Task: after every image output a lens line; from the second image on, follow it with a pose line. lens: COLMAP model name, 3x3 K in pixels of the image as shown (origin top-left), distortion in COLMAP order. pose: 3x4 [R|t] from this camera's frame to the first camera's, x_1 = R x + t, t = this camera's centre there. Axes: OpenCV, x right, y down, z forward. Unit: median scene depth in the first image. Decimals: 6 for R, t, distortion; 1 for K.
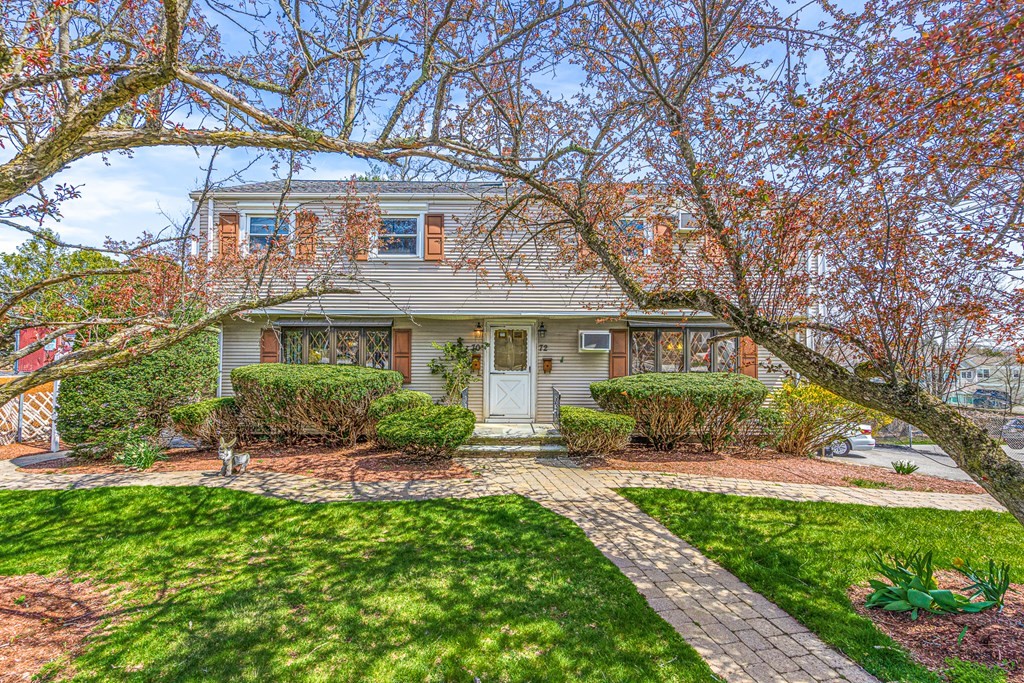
lens RADIAL K [[464.7, 0, 512.0], [0, 464.7, 341.5], [0, 0, 1]] dist [-0.017163, -0.000057]
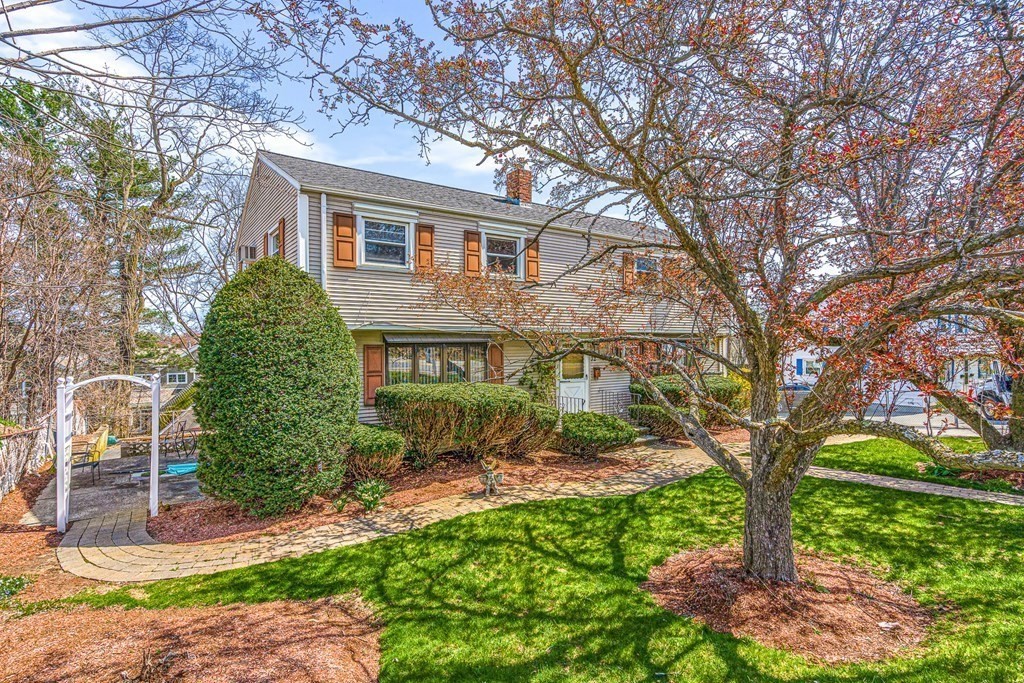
lens RADIAL K [[501.9, 0, 512.0], [0, 501.9, 341.5], [0, 0, 1]] dist [-0.049026, -0.000248]
pose [[0.849700, -0.001384, 0.527265, -0.841383], [0.011370, 0.999812, -0.015699, -0.017810], [-0.527144, 0.019334, 0.849556, 0.037850]]
